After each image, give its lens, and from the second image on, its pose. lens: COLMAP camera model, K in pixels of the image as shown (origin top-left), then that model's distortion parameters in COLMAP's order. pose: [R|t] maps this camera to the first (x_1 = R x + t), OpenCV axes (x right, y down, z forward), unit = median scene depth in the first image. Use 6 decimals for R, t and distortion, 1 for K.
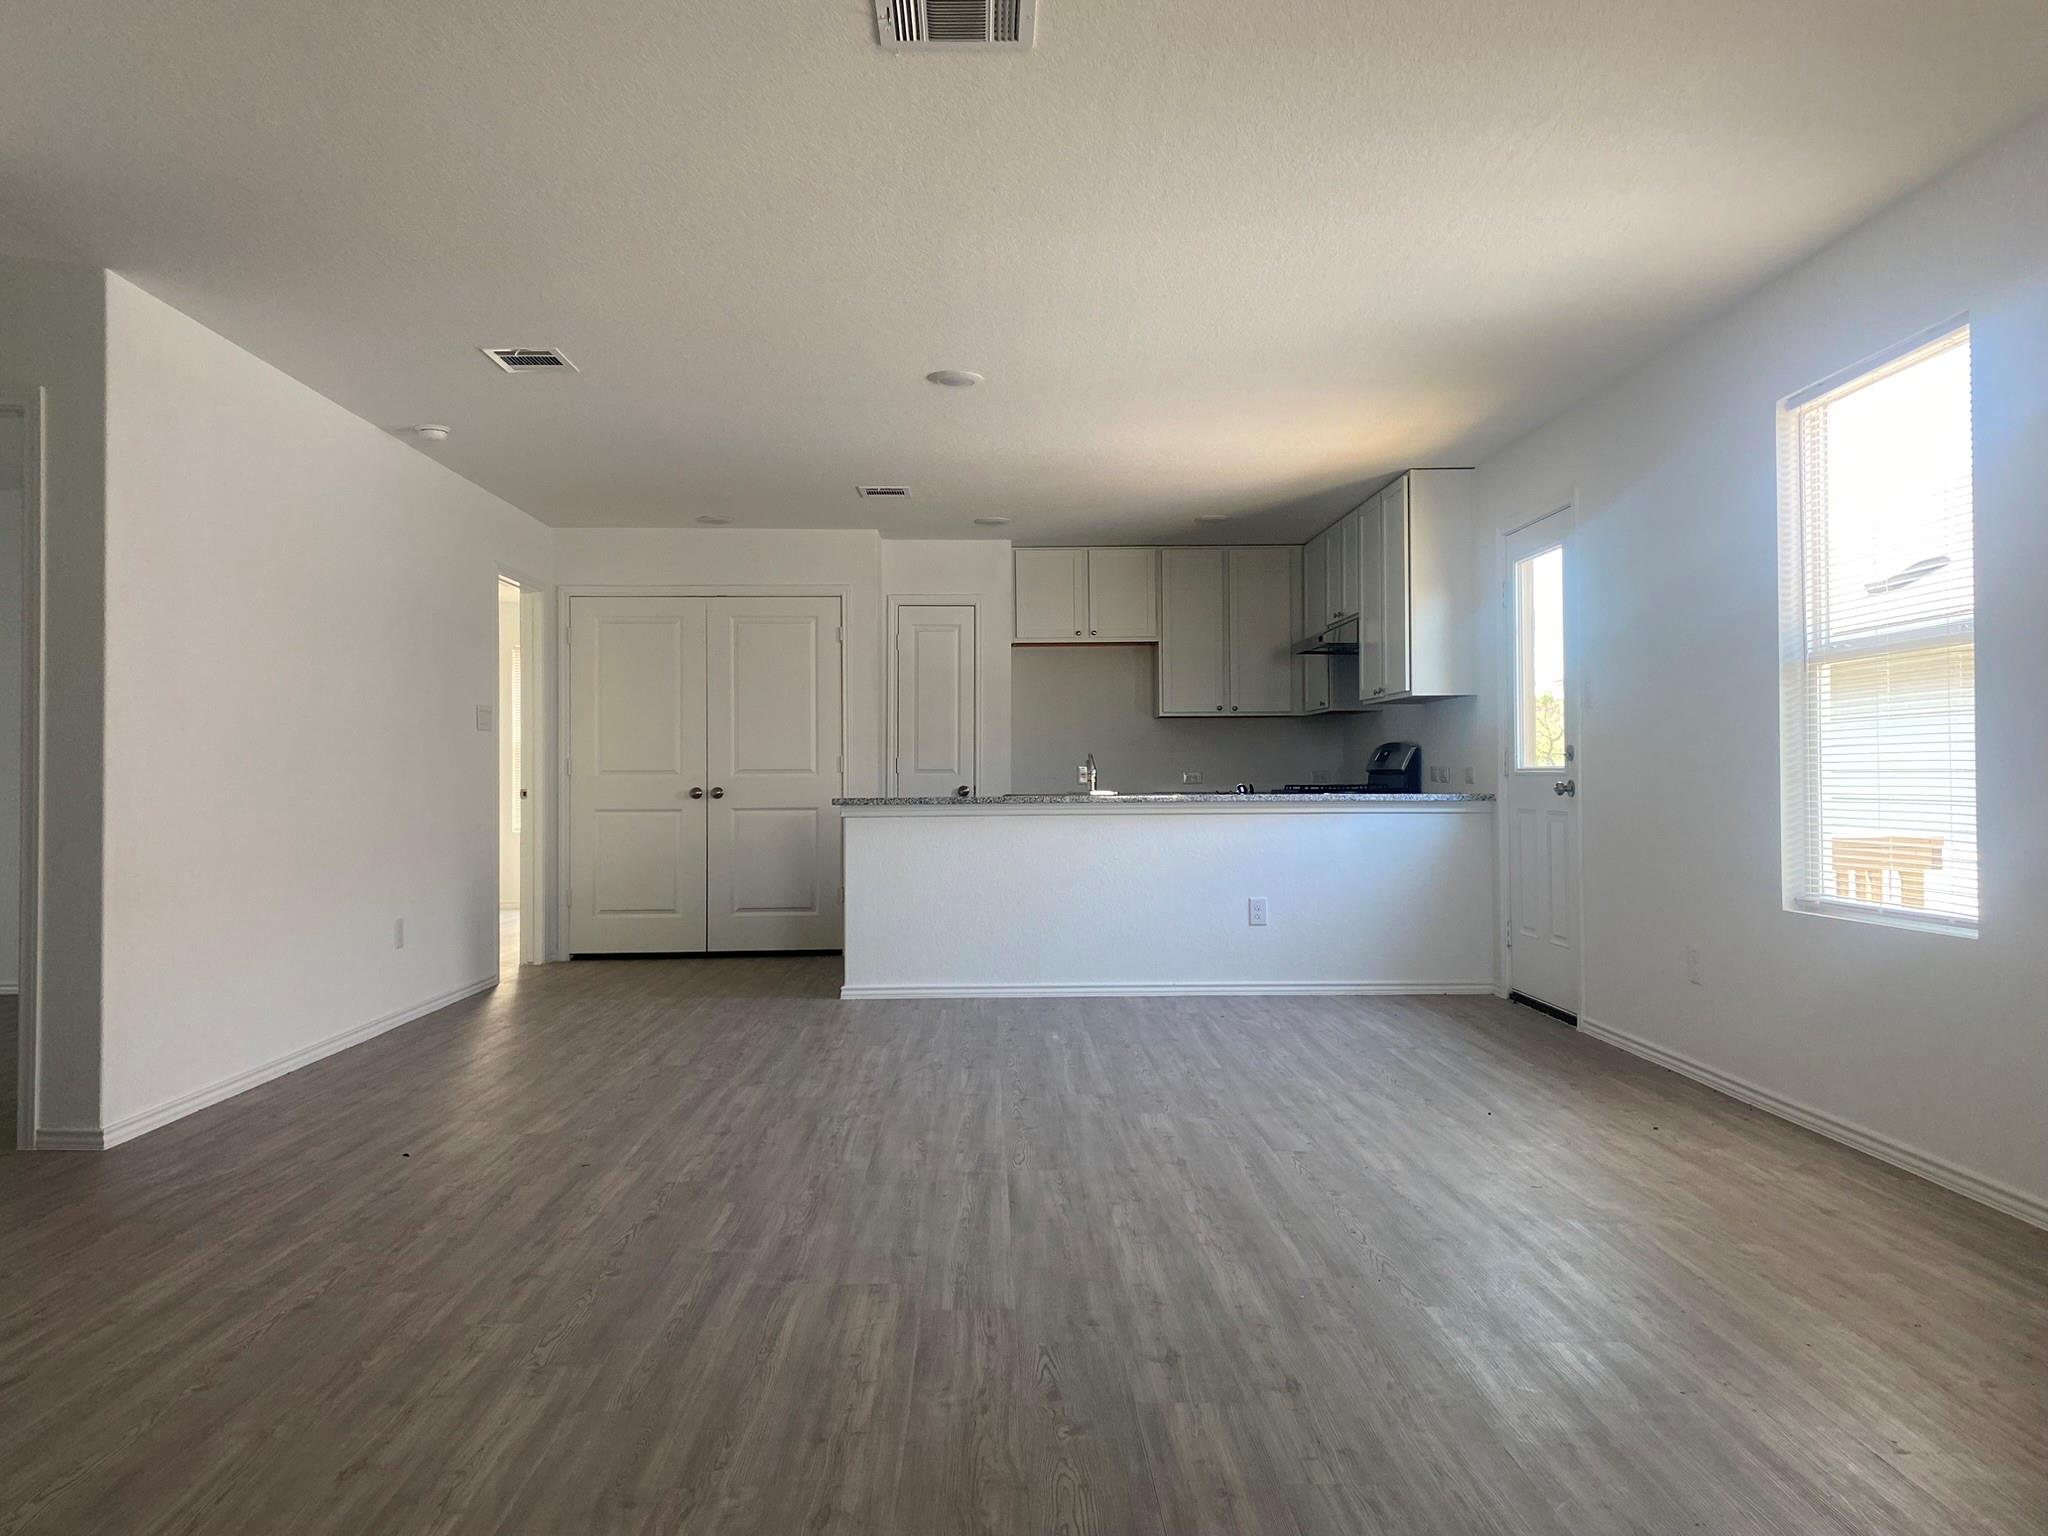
lens RADIAL K [[1565.1, 0, 1021.7], [0, 1565.1, 738.1], [0, 0, 1]] dist [0.051591, 0.000722]
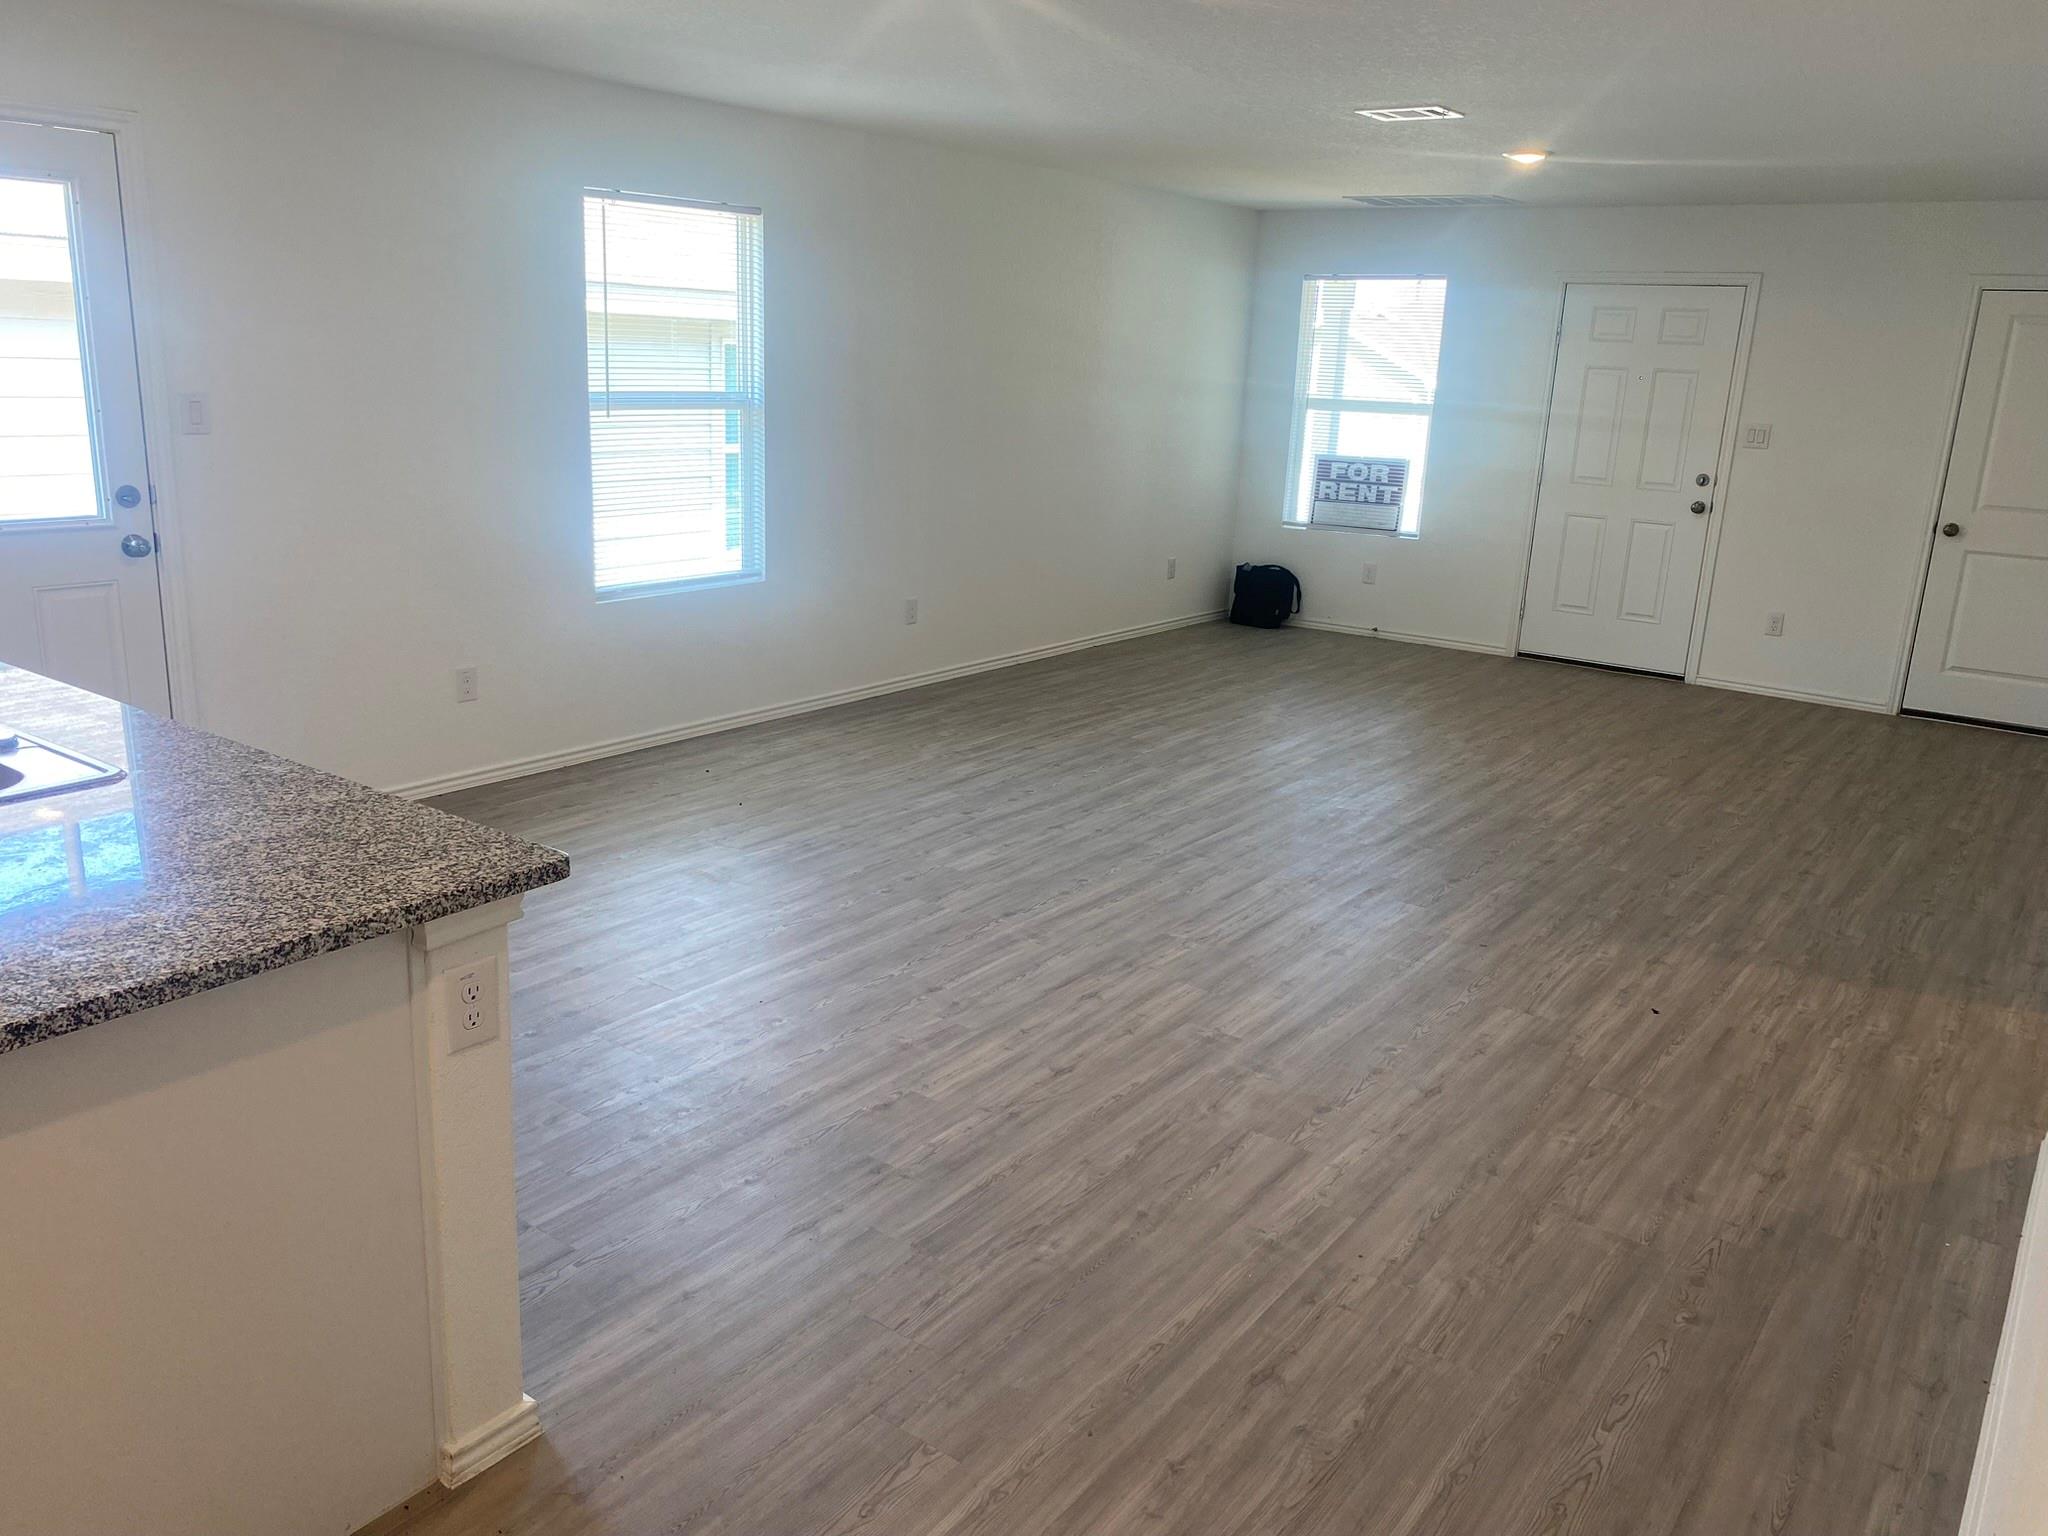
lens RADIAL K [[1506.5, 0, 1024.0], [0, 1506.5, 768.0], [0, 0, 1]] dist [-0.004543, -0.002518]
pose [[-0.787965, -0.182013, 0.588203, -0.307157], [-0.046725, 0.970230, 0.237634, -0.039935], [-0.613945, 0.159763, -0.773012, 0.985977]]
